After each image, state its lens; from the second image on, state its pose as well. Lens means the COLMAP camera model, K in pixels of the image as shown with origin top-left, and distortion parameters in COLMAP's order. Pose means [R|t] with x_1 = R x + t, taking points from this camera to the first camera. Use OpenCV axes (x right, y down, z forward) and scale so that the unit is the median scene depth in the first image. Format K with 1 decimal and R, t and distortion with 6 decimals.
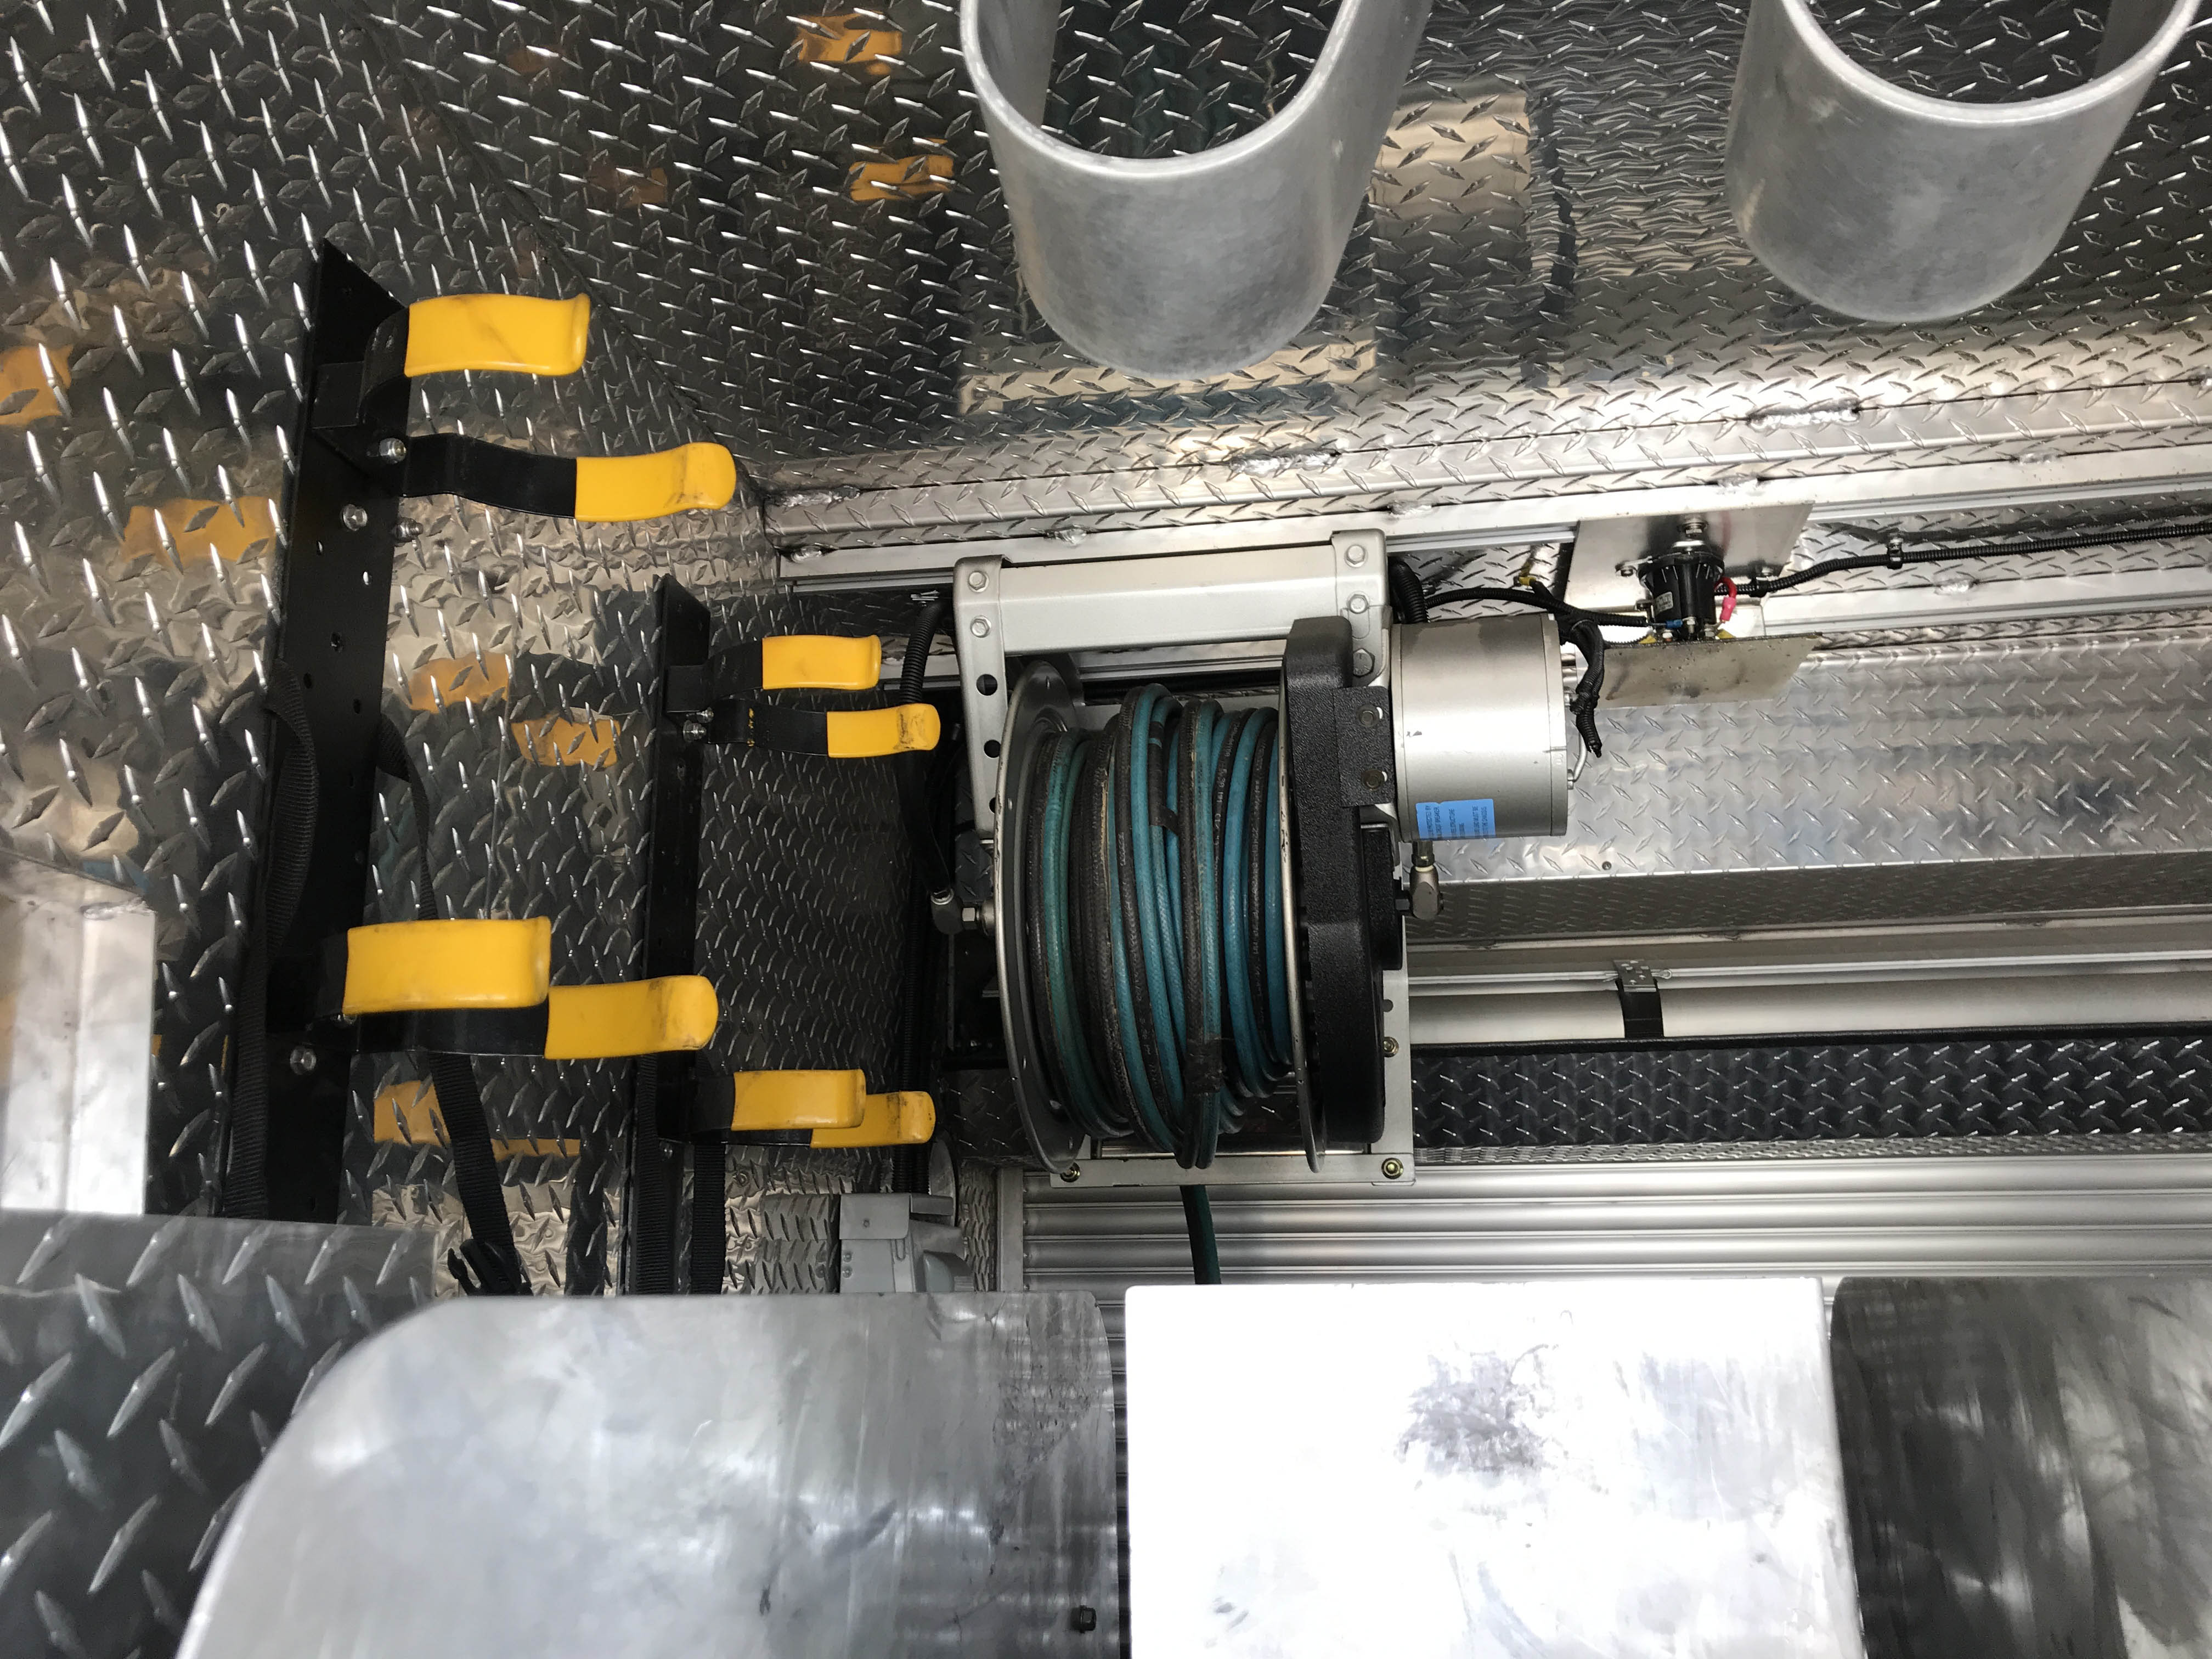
lens RADIAL K [[1802.7, 0, 1110.3], [0, 1802.7, 777.9], [0, 0, 1]] dist [0.047211, -0.051432]
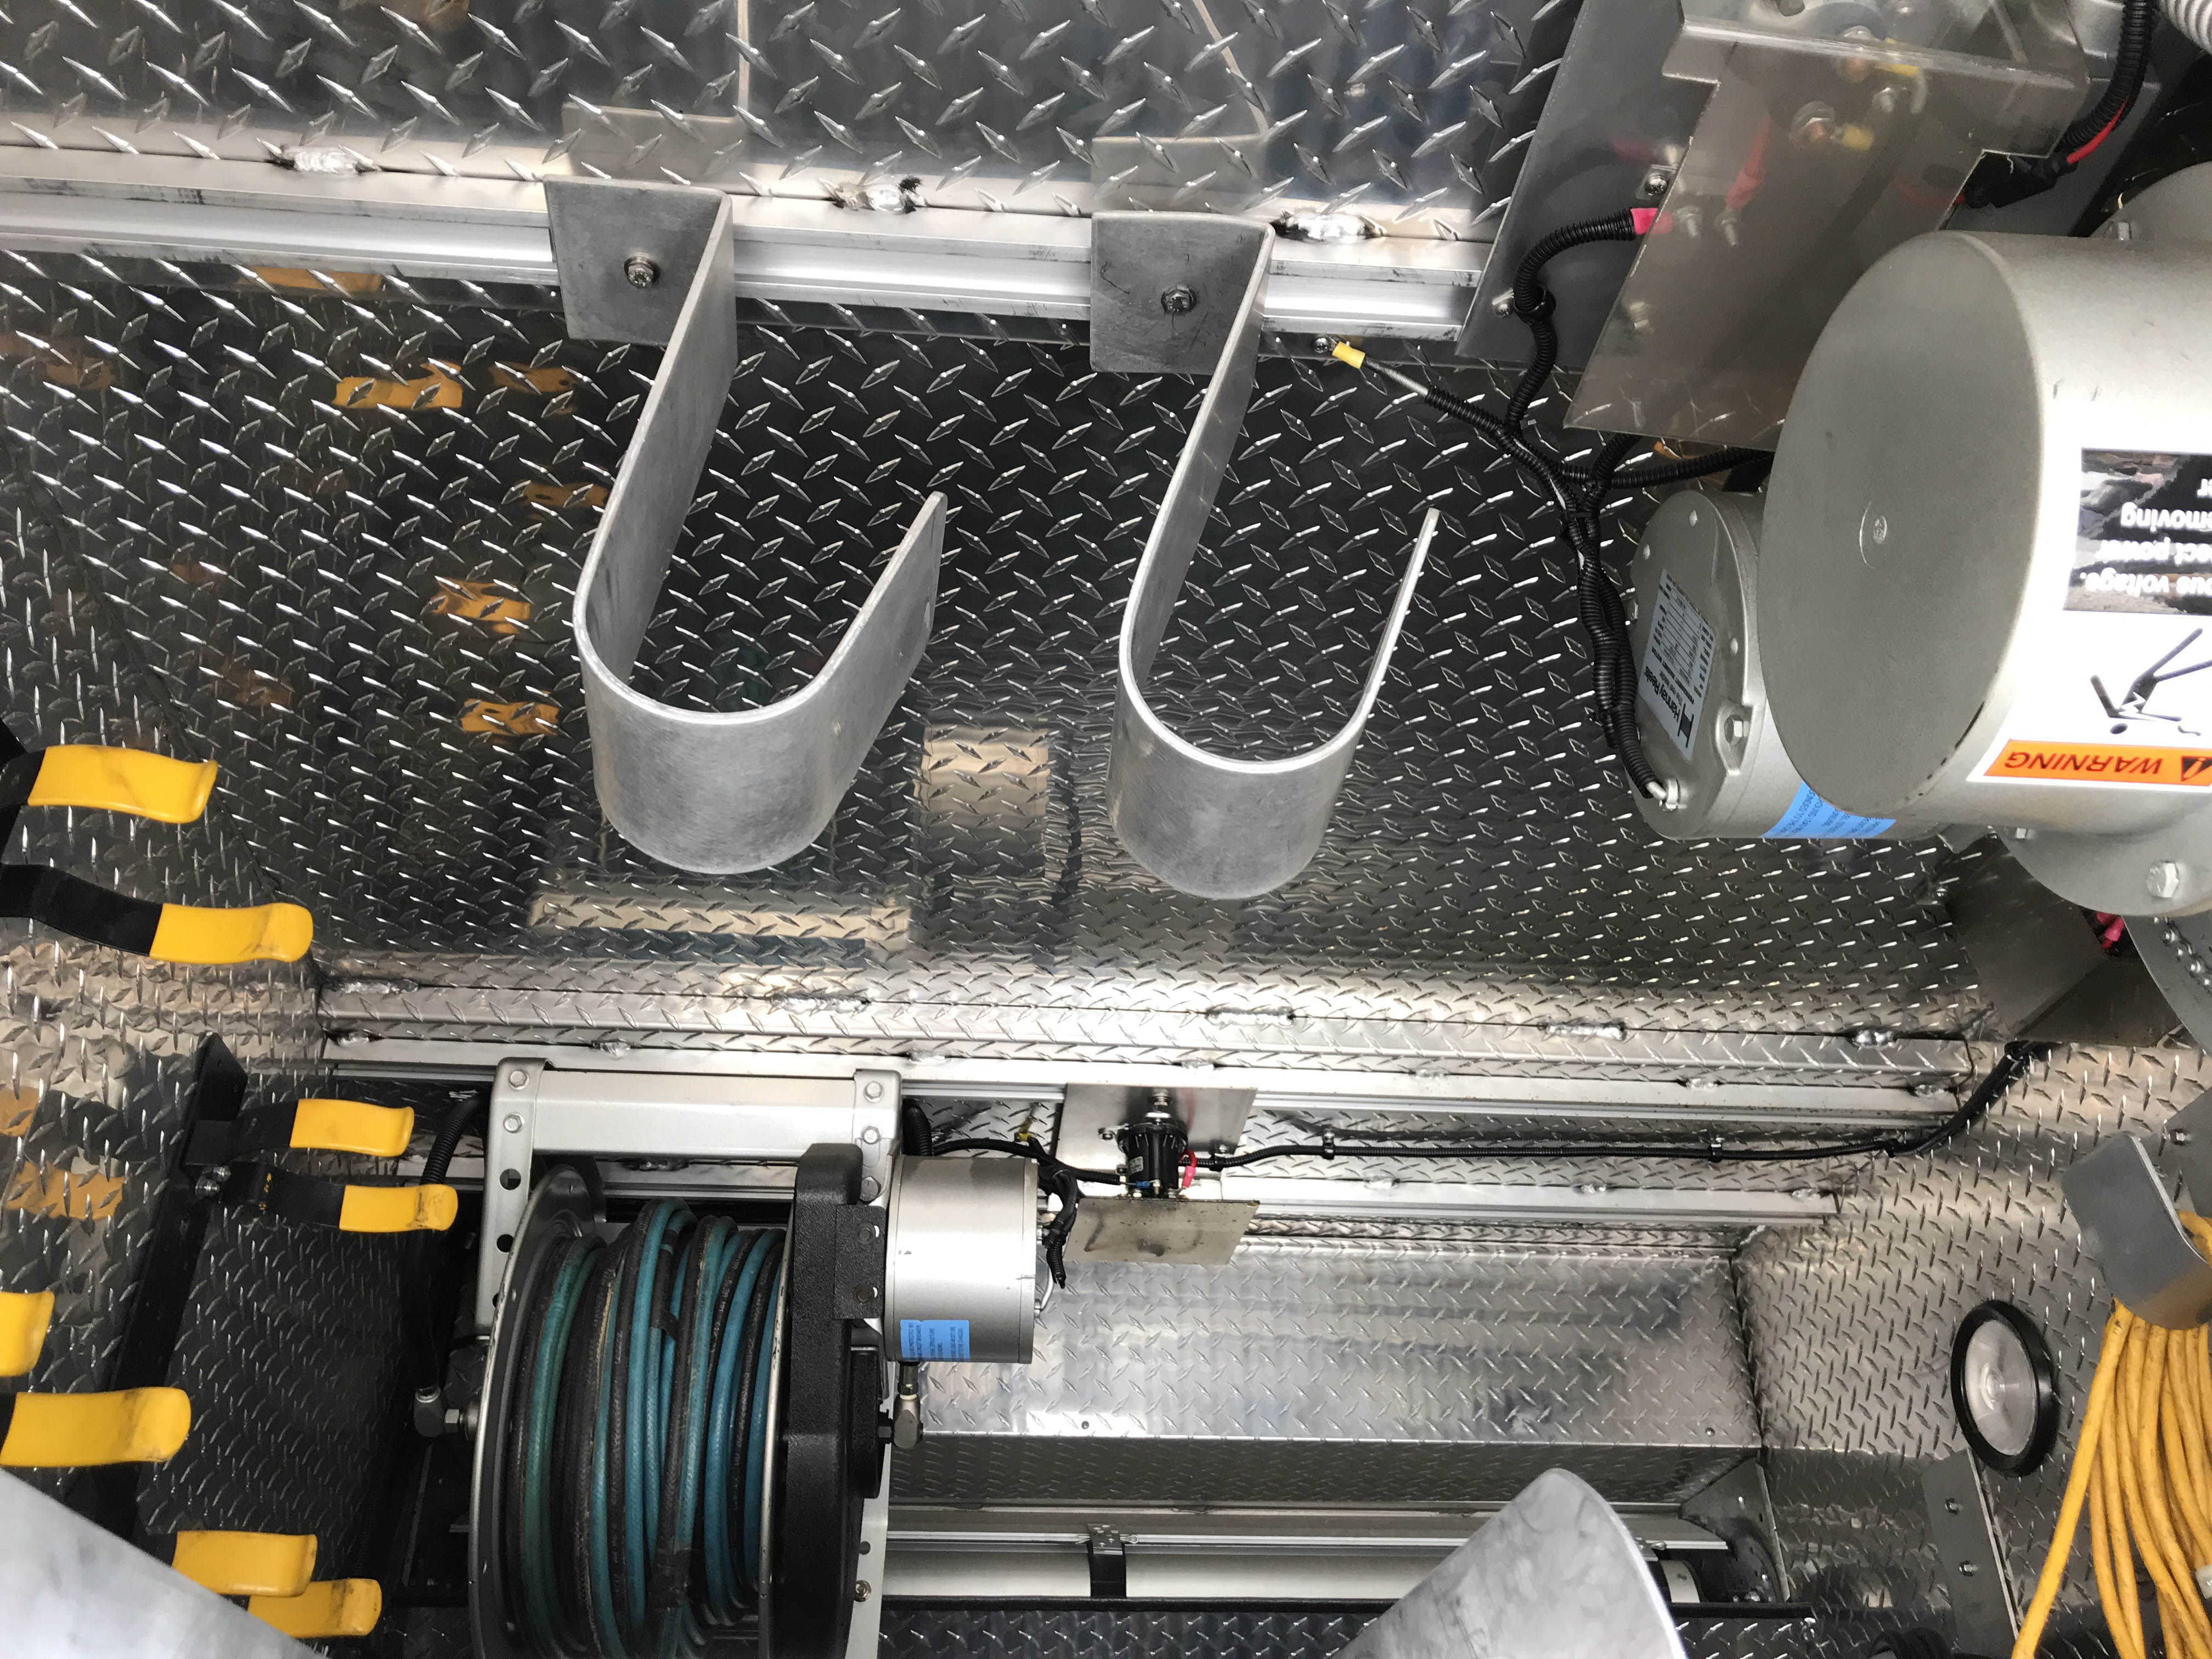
lens RADIAL K [[1802.7, 0, 1115.0], [0, 1802.7, 837.0], [0, 0, 1]] dist [0.047211, -0.051432]
pose [[0.966367, 0.137420, 0.217370, 0.014959], [-0.067556, 0.951222, -0.301021, 0.054450], [-0.248133, 0.276212, 0.928513, -0.129215]]
